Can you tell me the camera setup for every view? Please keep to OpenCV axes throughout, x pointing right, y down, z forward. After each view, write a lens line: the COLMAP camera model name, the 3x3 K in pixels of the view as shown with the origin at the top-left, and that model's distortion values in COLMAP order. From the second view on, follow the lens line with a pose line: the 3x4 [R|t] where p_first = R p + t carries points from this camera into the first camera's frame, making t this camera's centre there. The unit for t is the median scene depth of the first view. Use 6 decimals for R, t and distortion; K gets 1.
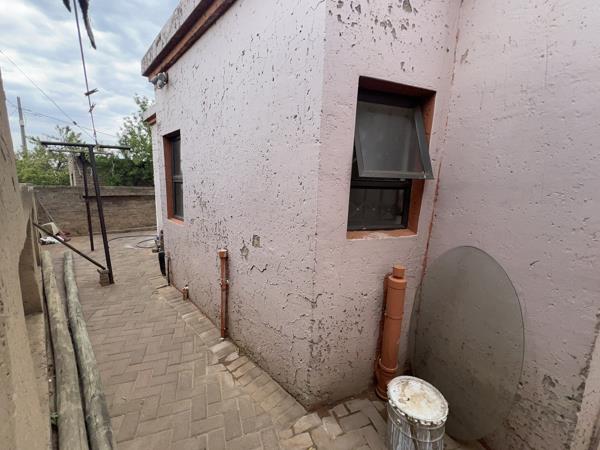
lens RADIAL K [[242.3, 0, 300.0], [0, 242.3, 225.0], [0, 0, 1]] dist [-0.000719, -0.000184]
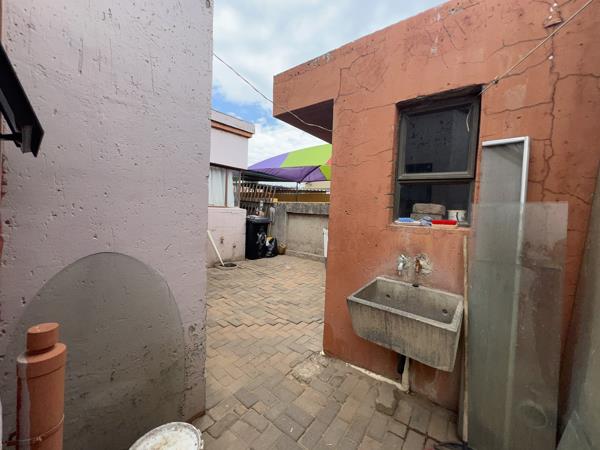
lens RADIAL K [[242.3, 0, 300.0], [0, 242.3, 225.0], [0, 0, 1]] dist [-0.000719, -0.000184]
pose [[-0.506432, -0.111385, 0.855056, -0.329896], [0.094264, 0.978527, 0.183300, -0.098192], [-0.857112, 0.173430, -0.485058, 0.961512]]
